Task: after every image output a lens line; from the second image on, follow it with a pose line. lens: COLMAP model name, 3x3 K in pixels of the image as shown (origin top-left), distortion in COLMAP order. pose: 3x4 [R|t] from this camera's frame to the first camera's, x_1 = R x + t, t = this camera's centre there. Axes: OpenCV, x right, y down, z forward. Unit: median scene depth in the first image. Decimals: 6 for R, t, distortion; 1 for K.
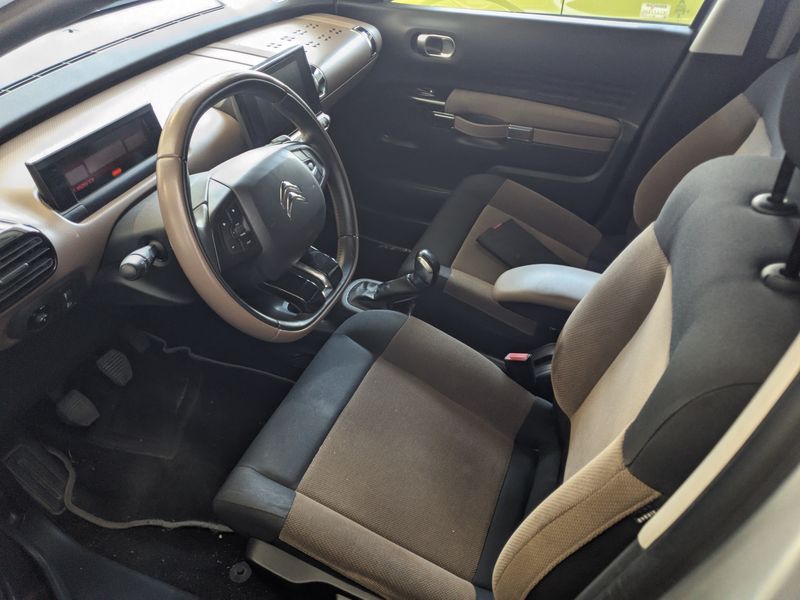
lens RADIAL K [[621.5, 0, 401.2], [0, 621.5, 279.2], [0, 0, 1]] dist [0.004376, -0.004610]
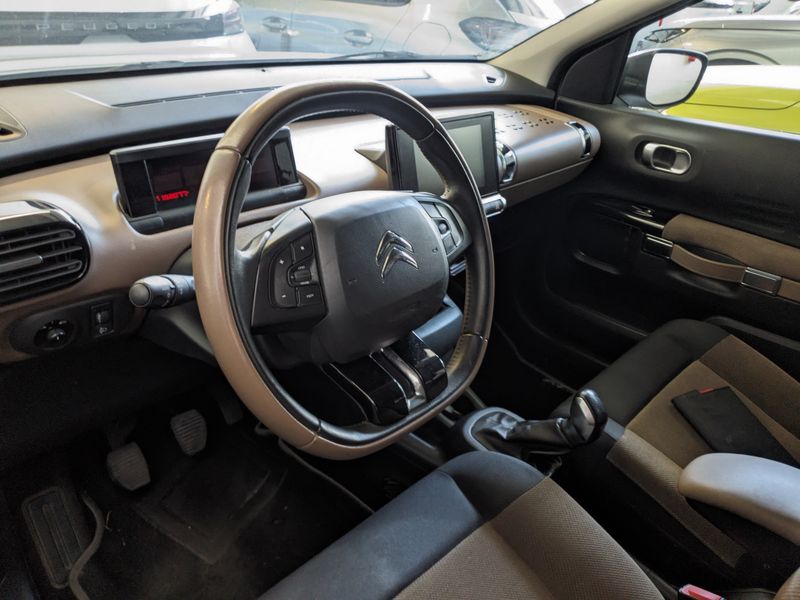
lens RADIAL K [[621.5, 0, 401.2], [0, 621.5, 279.2], [0, 0, 1]] dist [0.004376, -0.004610]
pose [[0.924515, 0.204260, -0.321790, 0.039659], [-0.265987, 0.950458, -0.160876, 0.003850], [0.272987, 0.234325, 0.933043, 0.233037]]
